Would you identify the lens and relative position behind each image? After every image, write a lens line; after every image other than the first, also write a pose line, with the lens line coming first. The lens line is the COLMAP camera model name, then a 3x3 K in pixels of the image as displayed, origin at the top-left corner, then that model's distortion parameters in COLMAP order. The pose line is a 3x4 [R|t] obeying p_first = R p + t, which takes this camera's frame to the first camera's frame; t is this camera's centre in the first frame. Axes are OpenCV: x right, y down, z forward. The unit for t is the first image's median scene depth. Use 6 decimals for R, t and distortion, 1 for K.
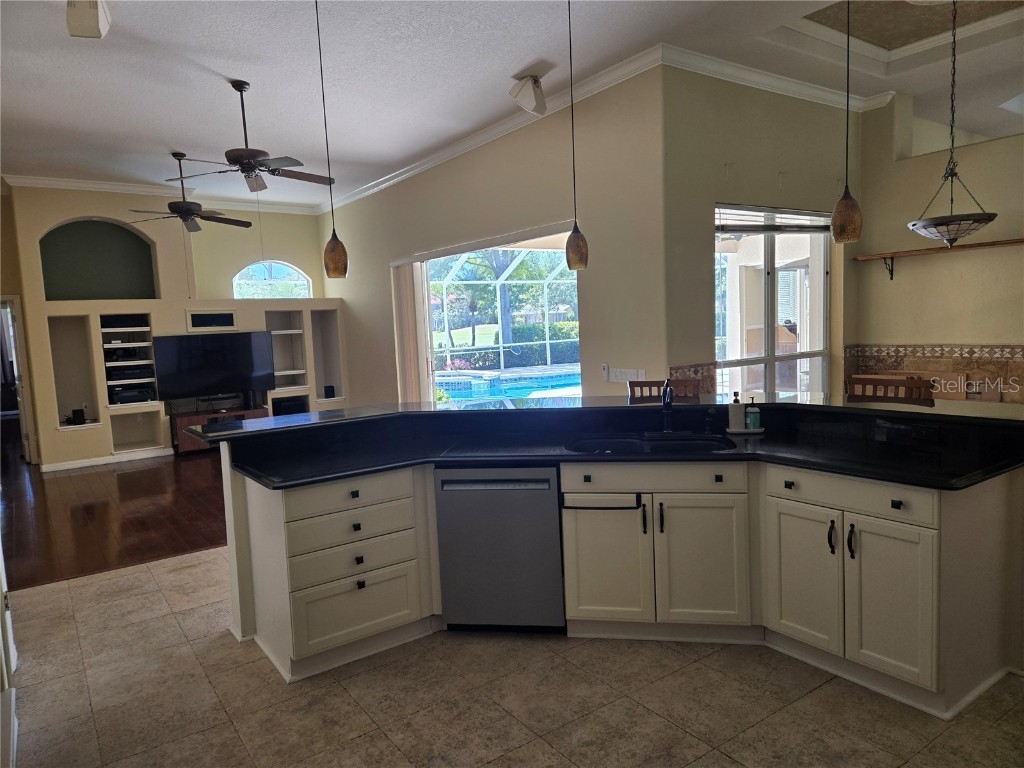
lens RADIAL K [[678.4, 0, 510.7], [0, 678.4, 380.9], [0, 0, 1]] dist [0.082633, -0.061953]
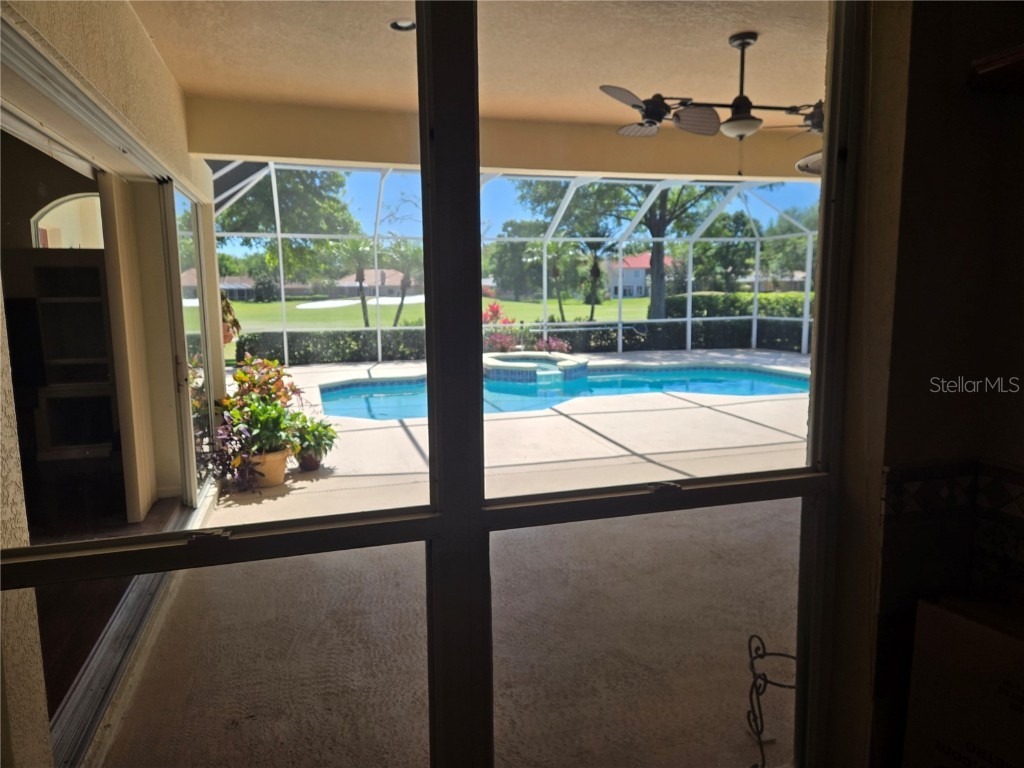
lens RADIAL K [[699.5, 0, 512.0], [0, 699.5, 384.0], [0, 0, 1]] dist [0.003602, 0.000950]
pose [[0.941567, 0.071871, -0.329067, 0.126728], [-0.054840, 0.996645, 0.060760, -0.023015], [0.332330, -0.039164, 0.942350, 0.221627]]
